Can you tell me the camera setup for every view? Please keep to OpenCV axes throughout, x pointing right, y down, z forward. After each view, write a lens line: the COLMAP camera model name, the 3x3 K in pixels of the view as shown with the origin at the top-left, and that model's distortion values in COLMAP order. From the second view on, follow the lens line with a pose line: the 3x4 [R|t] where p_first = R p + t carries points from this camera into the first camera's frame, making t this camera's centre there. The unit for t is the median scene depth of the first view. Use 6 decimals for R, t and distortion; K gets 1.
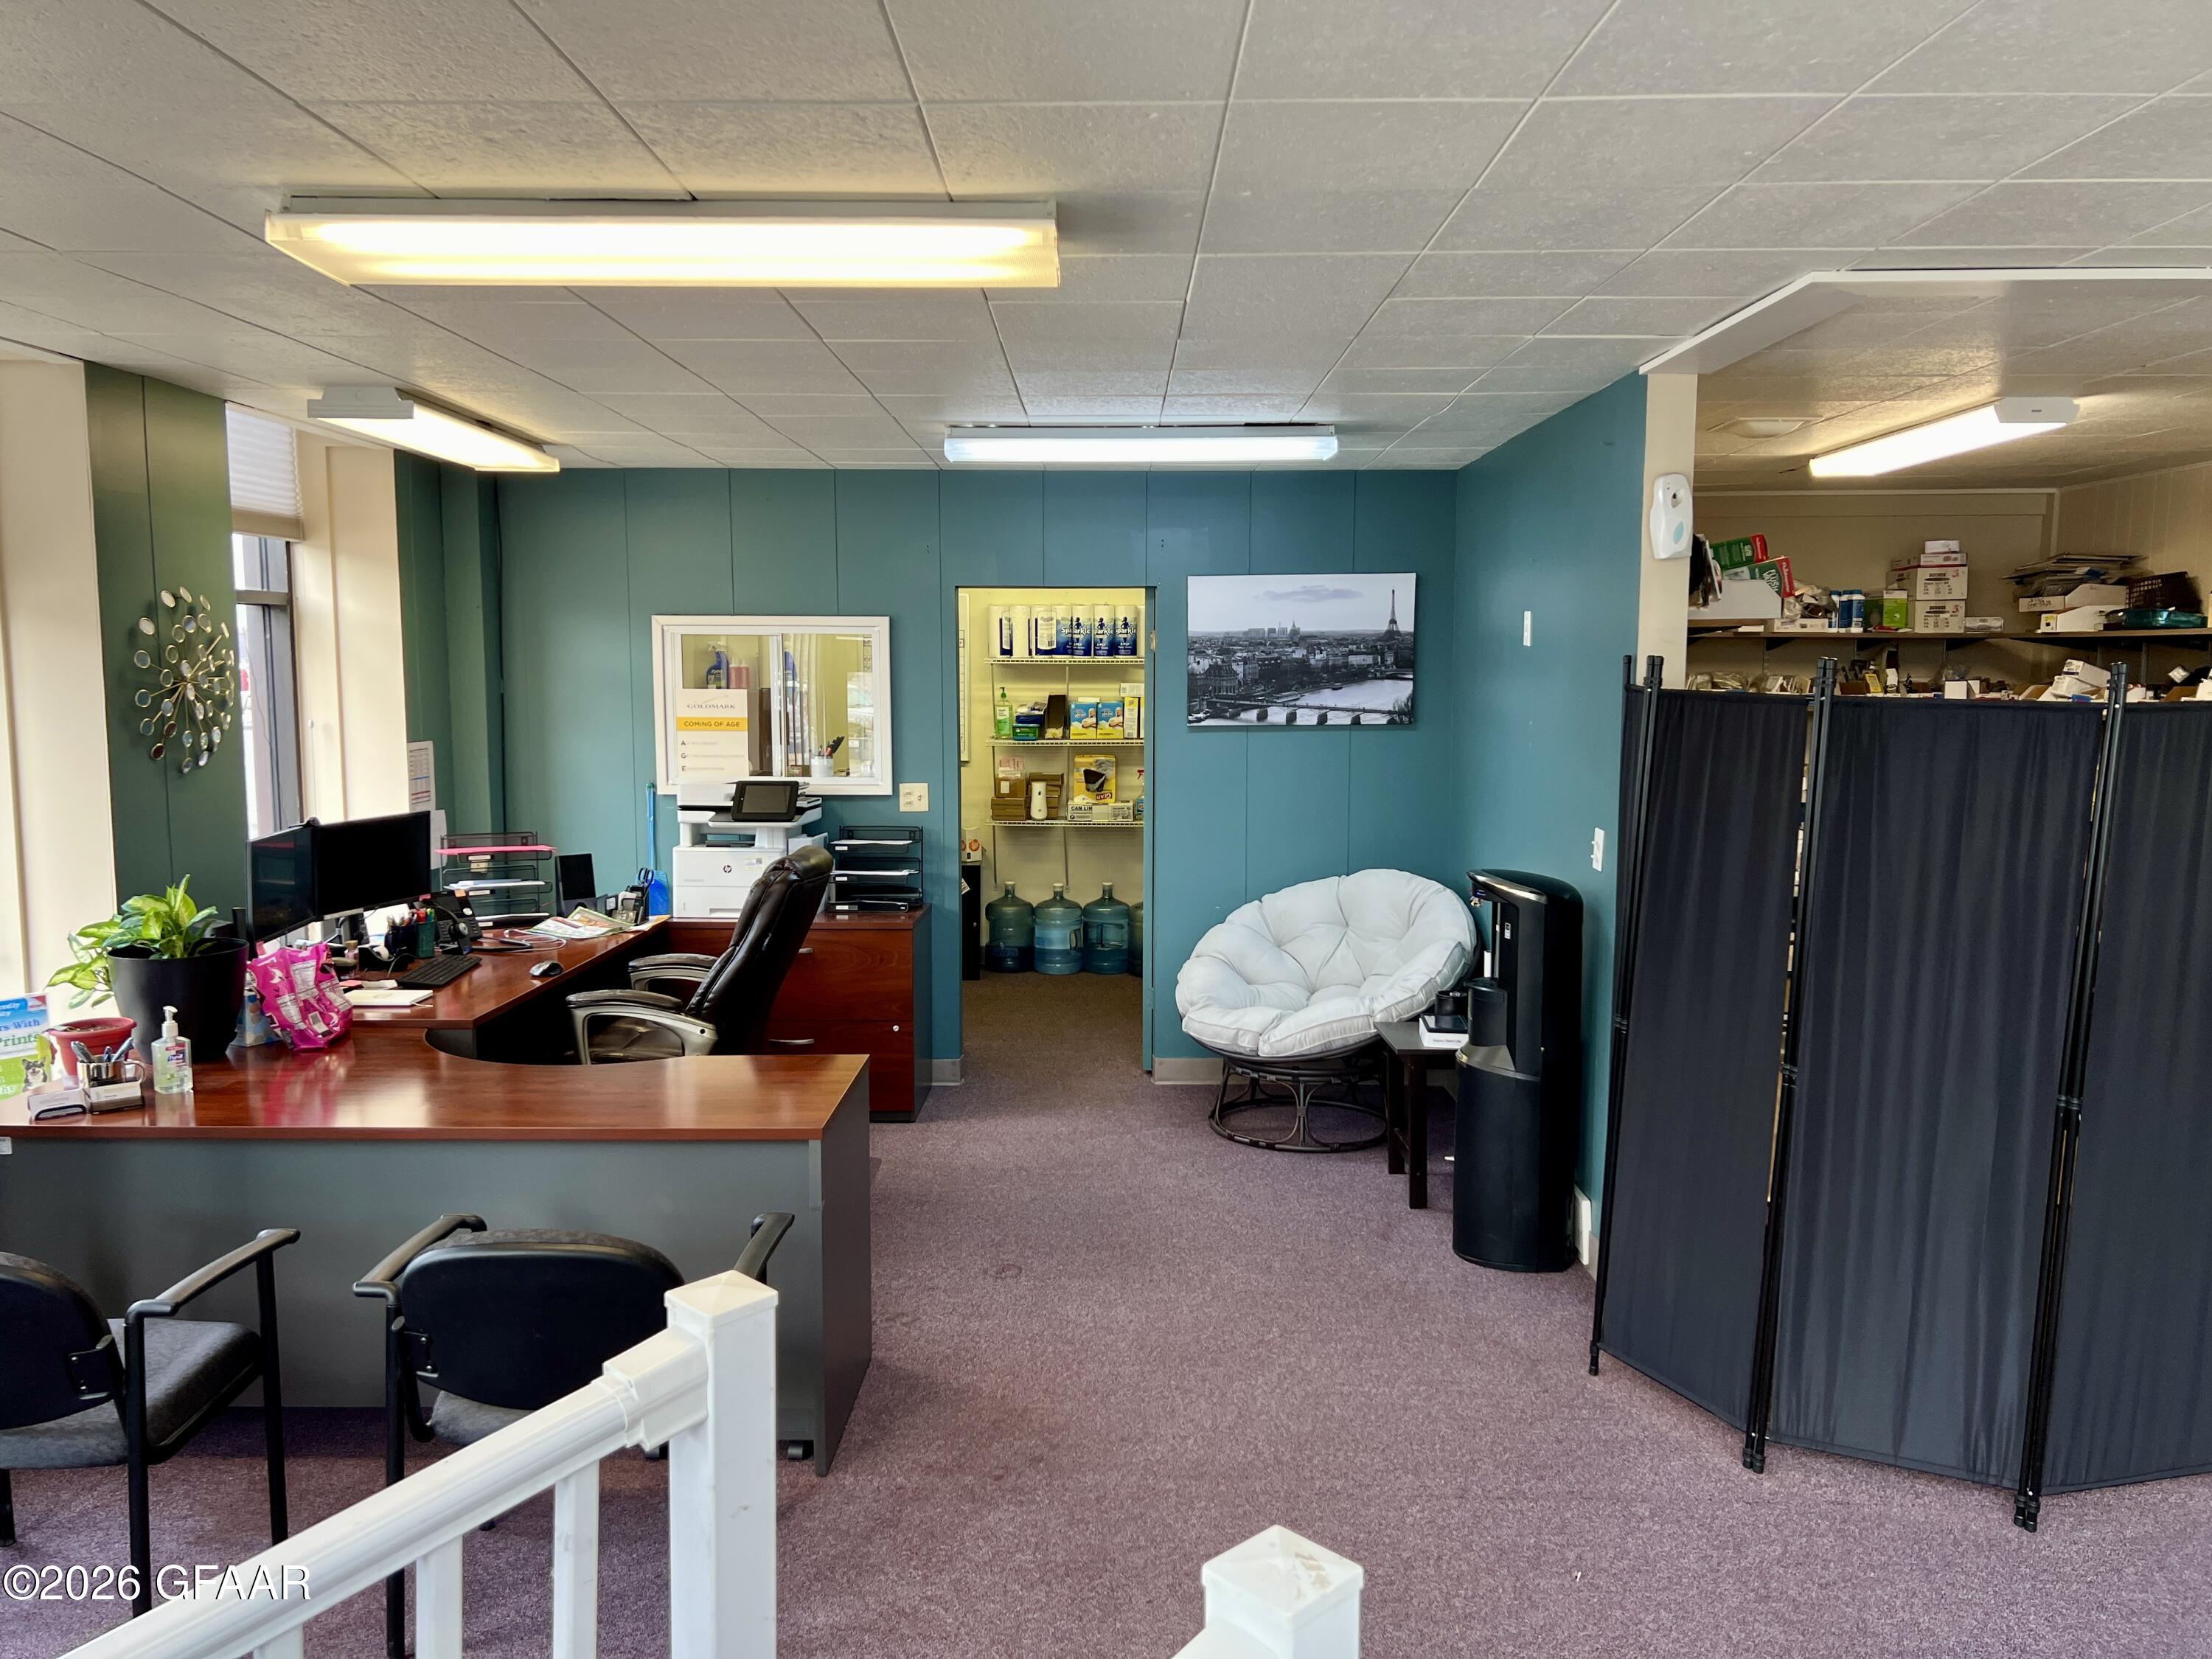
lens RADIAL K [[1676.2, 0, 1092.6], [0, 1676.2, 835.9], [0, 0, 1]] dist [0.073224, -0.077297]
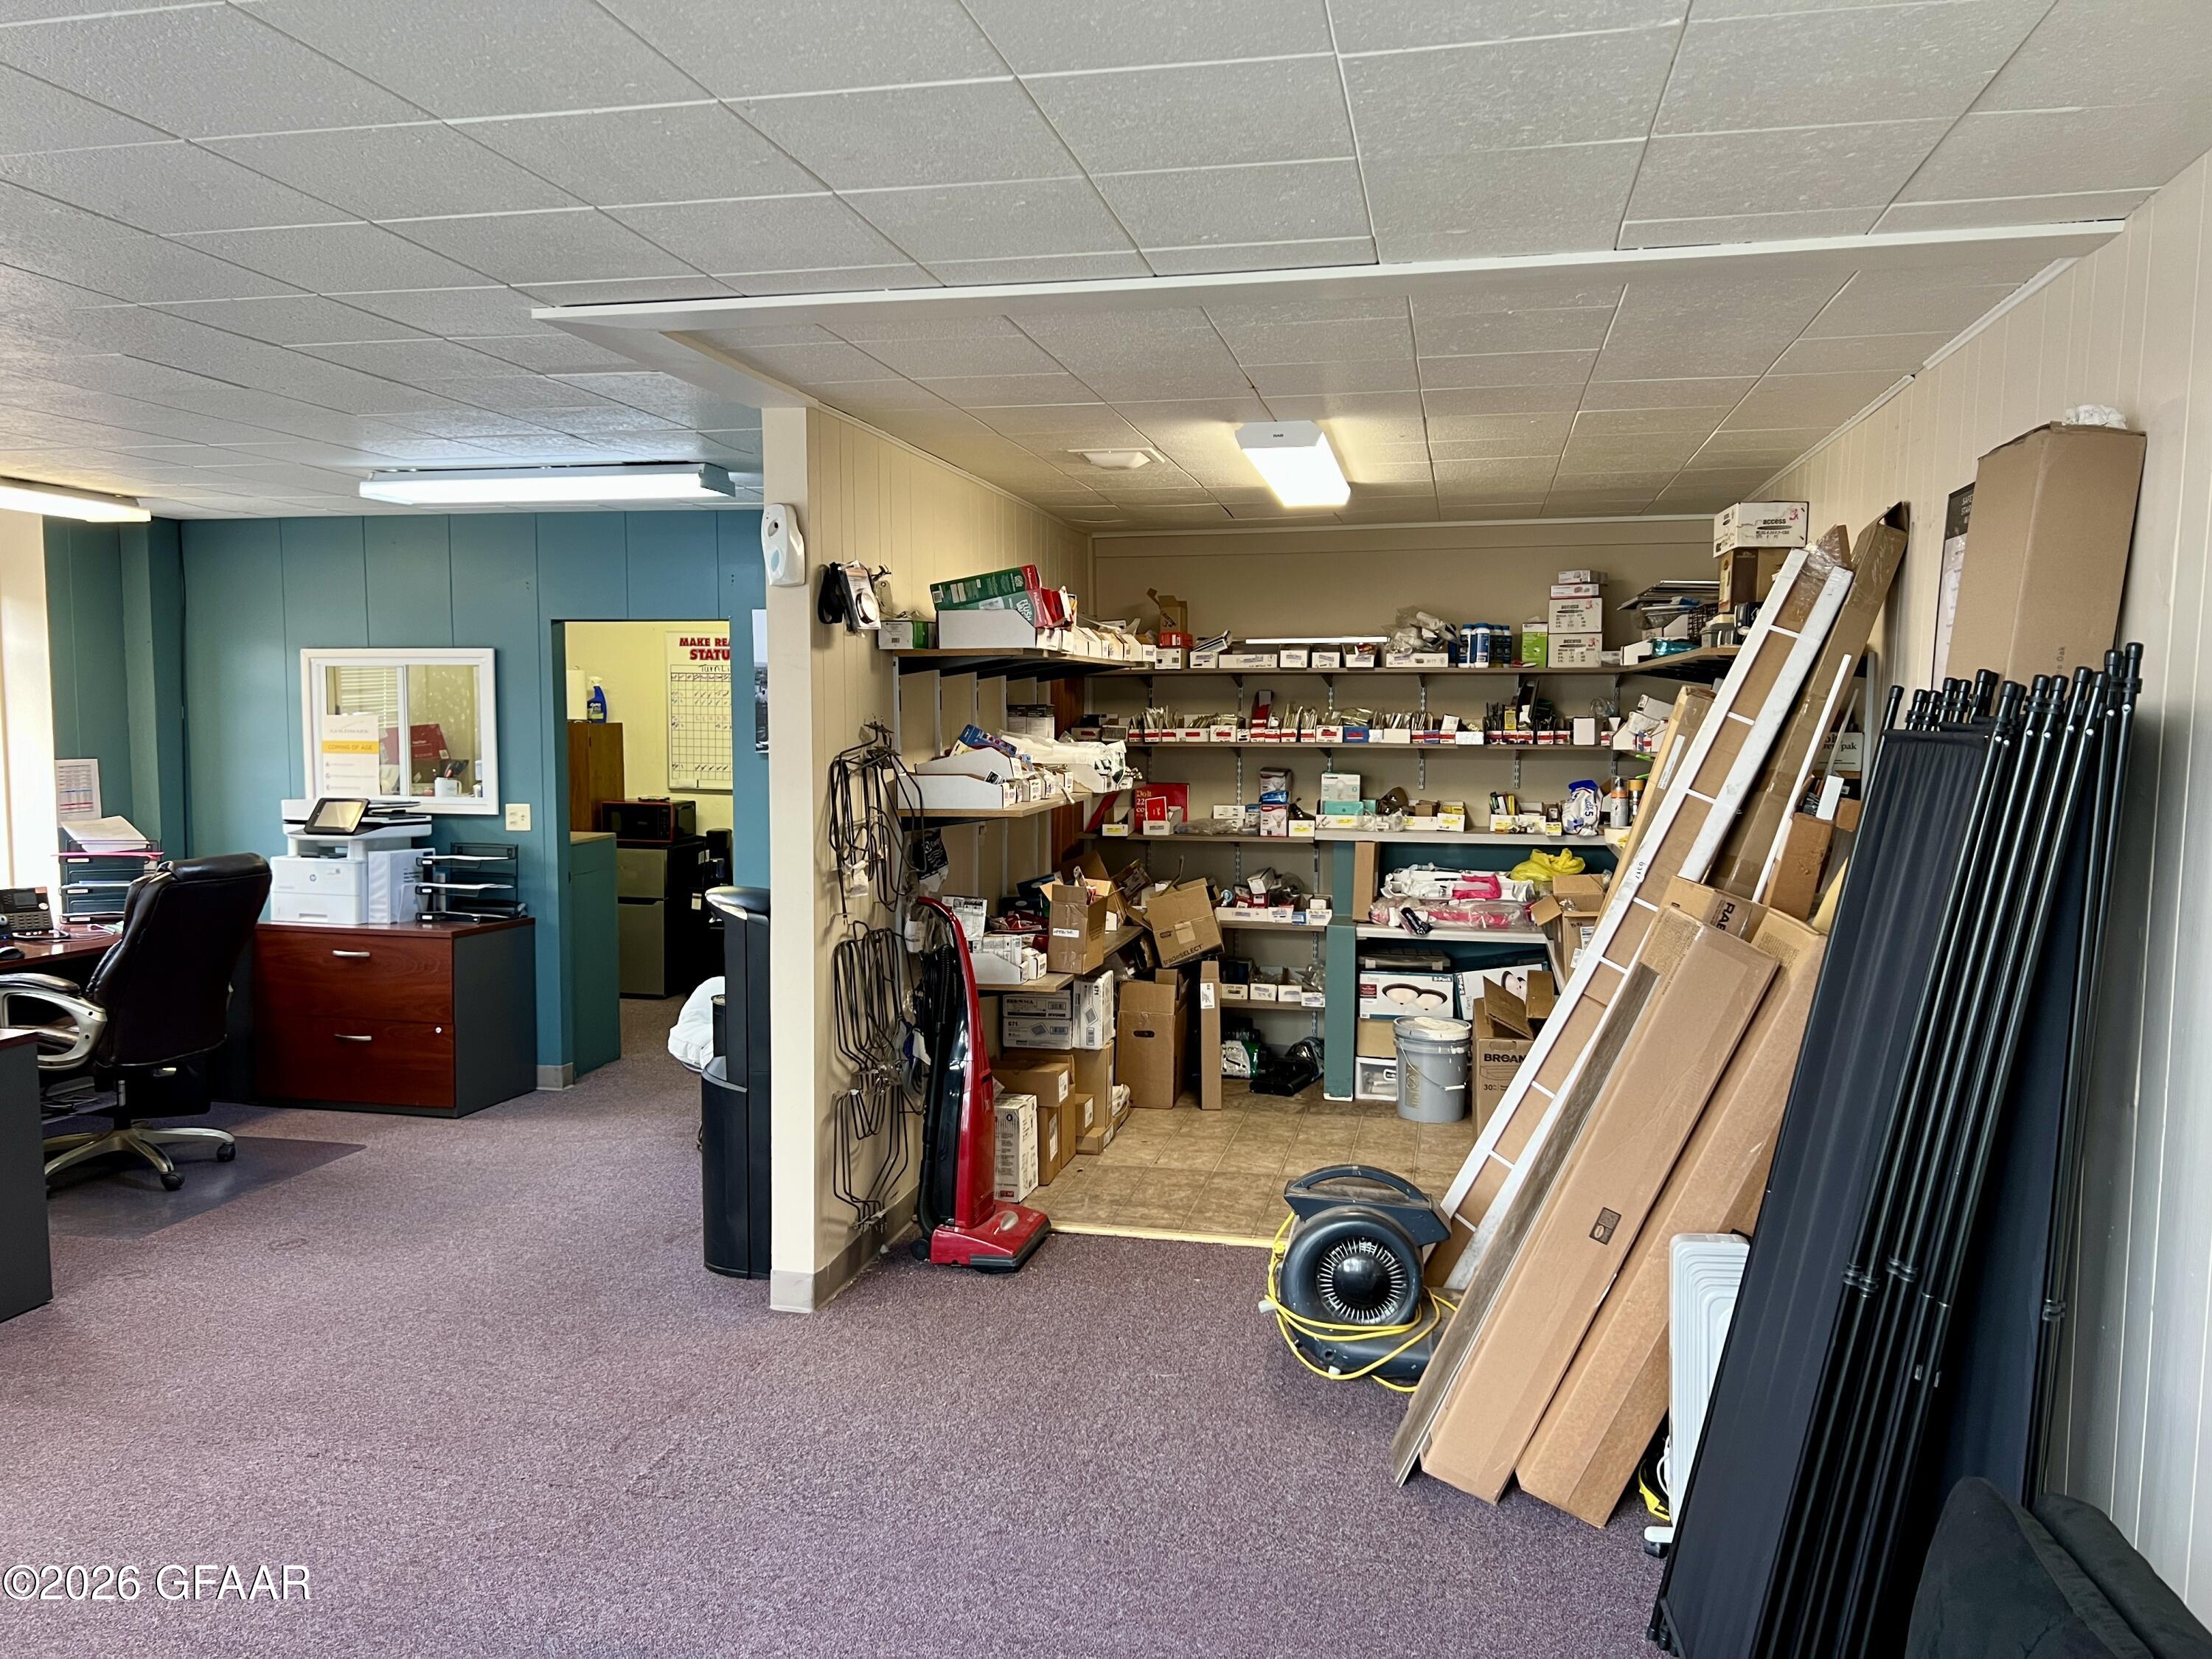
lens RADIAL K [[1676.2, 0, 1114.6], [0, 1676.2, 856.1], [0, 0, 1]] dist [0.073224, -0.077297]
pose [[0.976336, 0.022710, -0.215064, 0.534362], [-0.026831, 0.999508, -0.016260, 0.009451], [0.214589, 0.021645, 0.976465, 0.031311]]
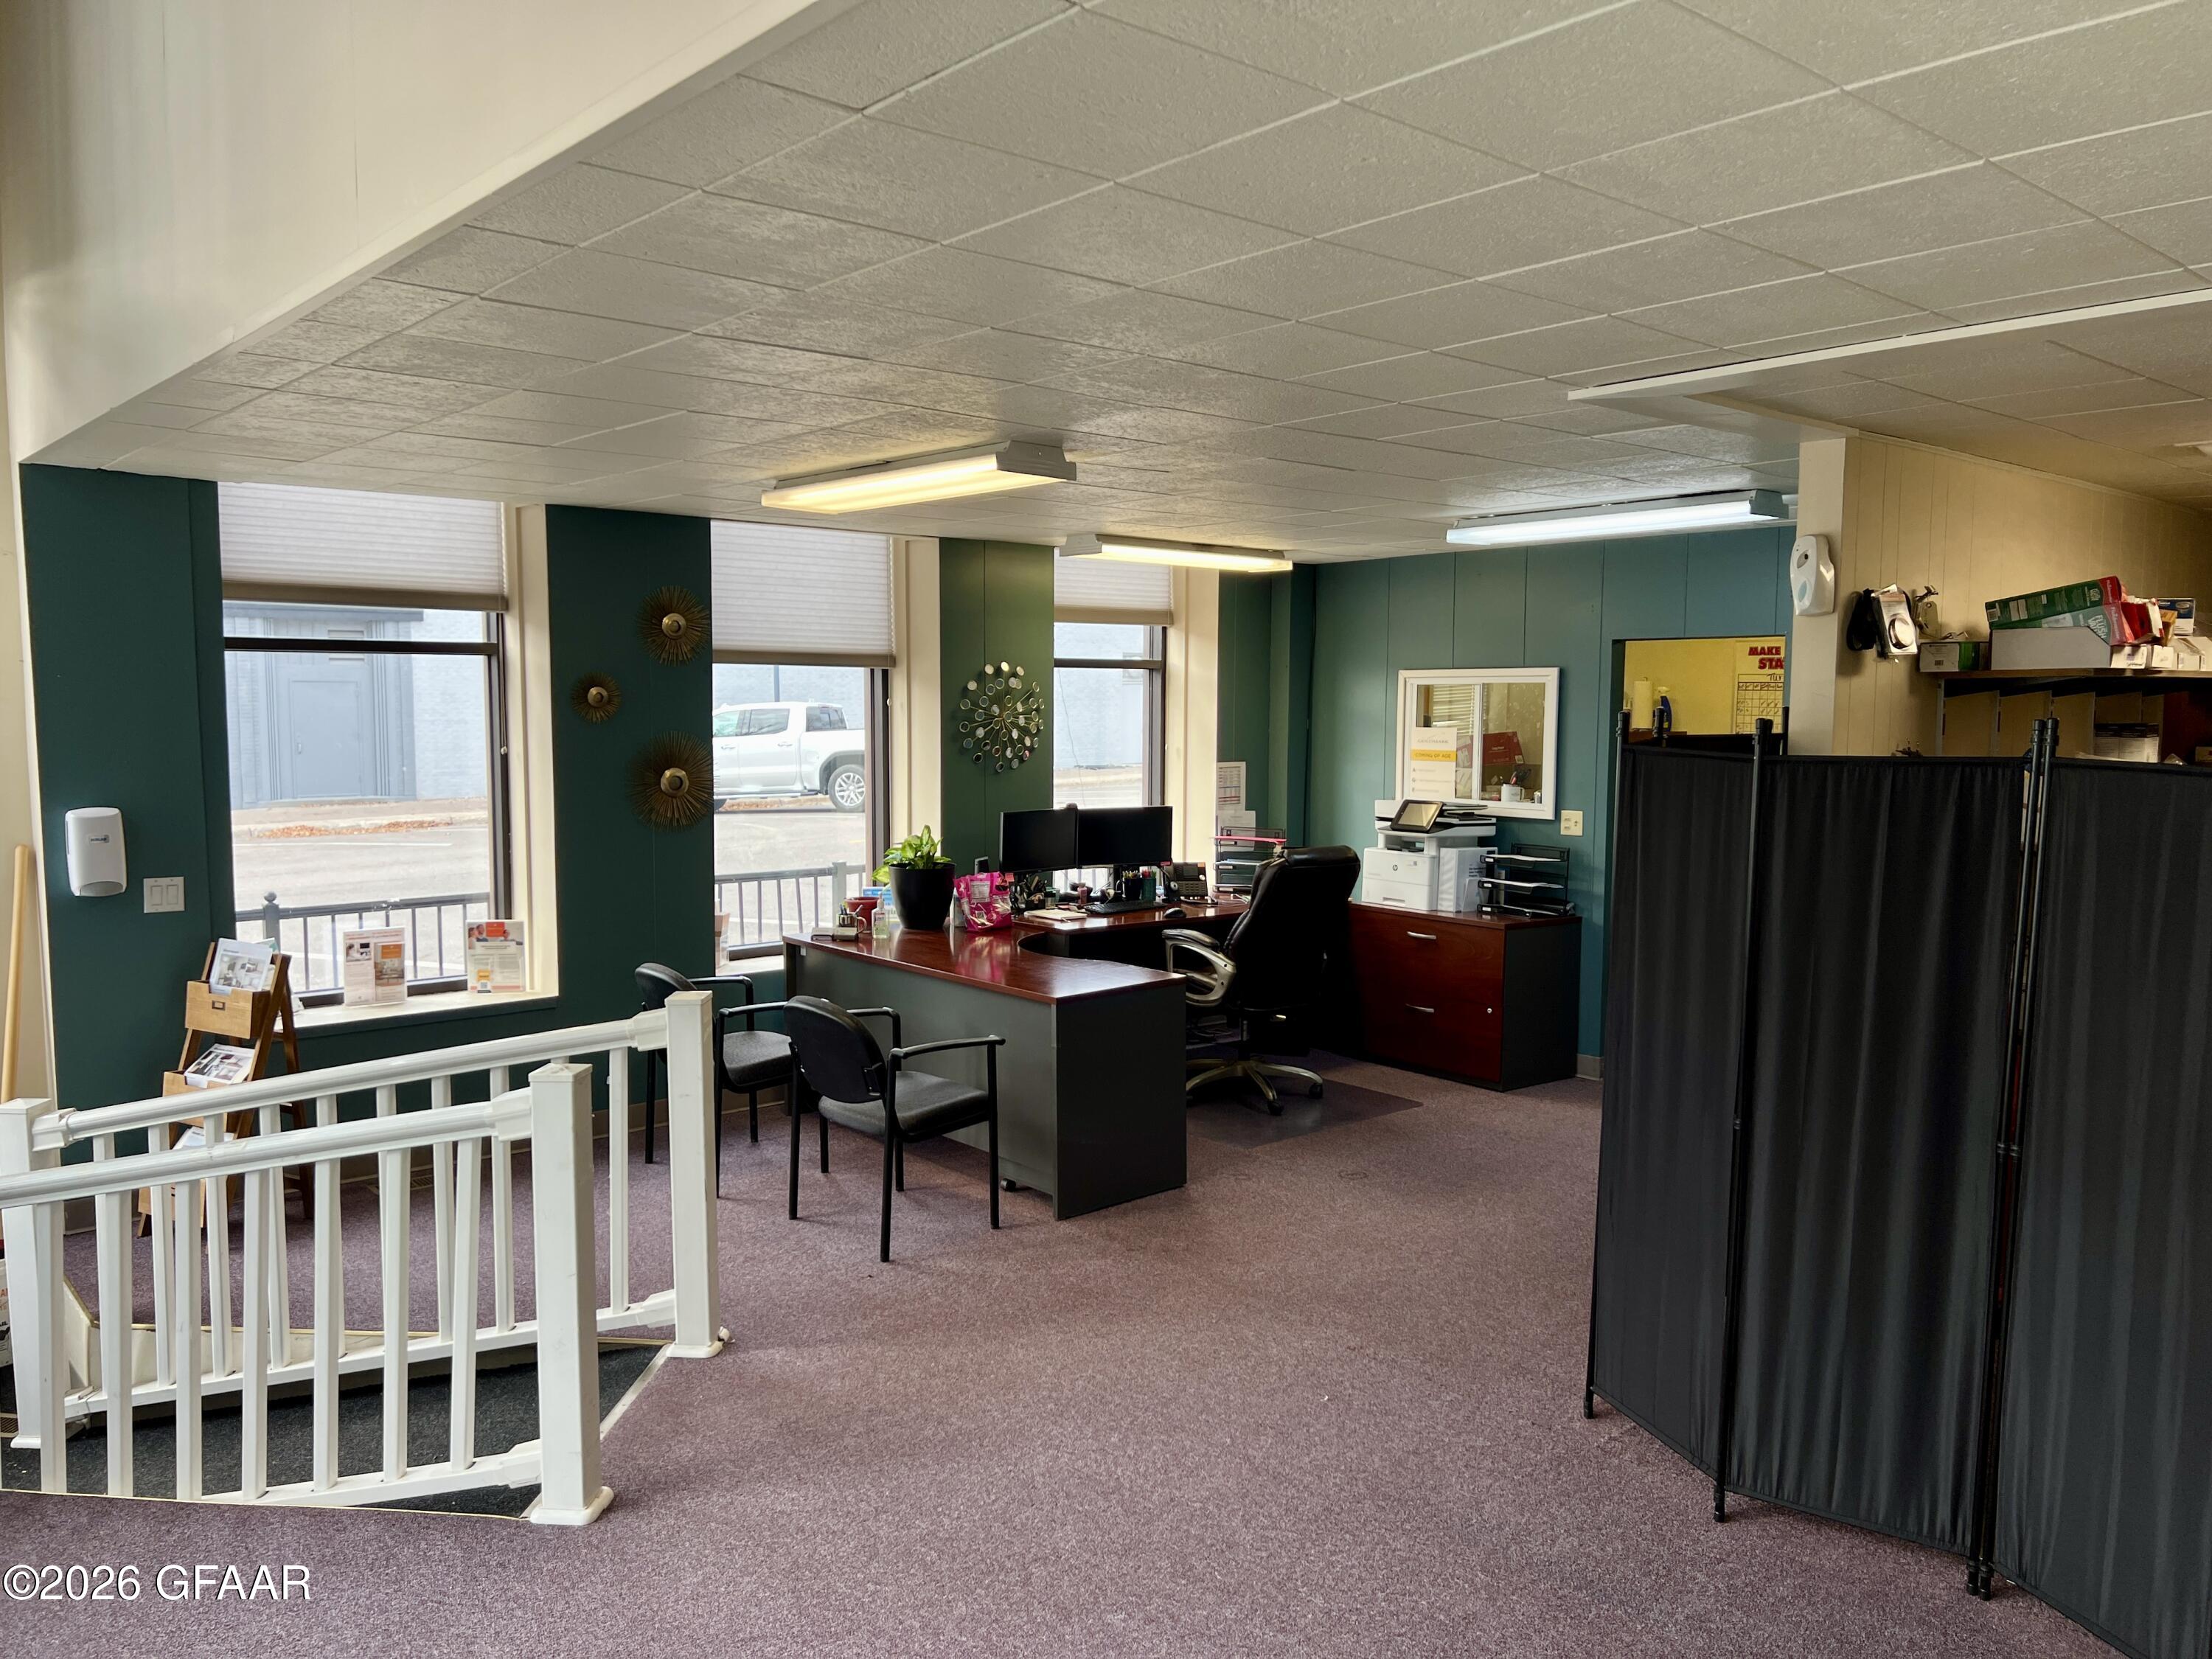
lens RADIAL K [[1676.2, 0, 1069.9], [0, 1676.2, 824.1], [0, 0, 1]] dist [0.073224, -0.077297]
pose [[0.641804, 0.059205, -0.764580, 0.602126], [-0.083755, 0.996463, 0.006855, -0.001327], [0.762281, 0.059637, 0.644493, -0.014560]]
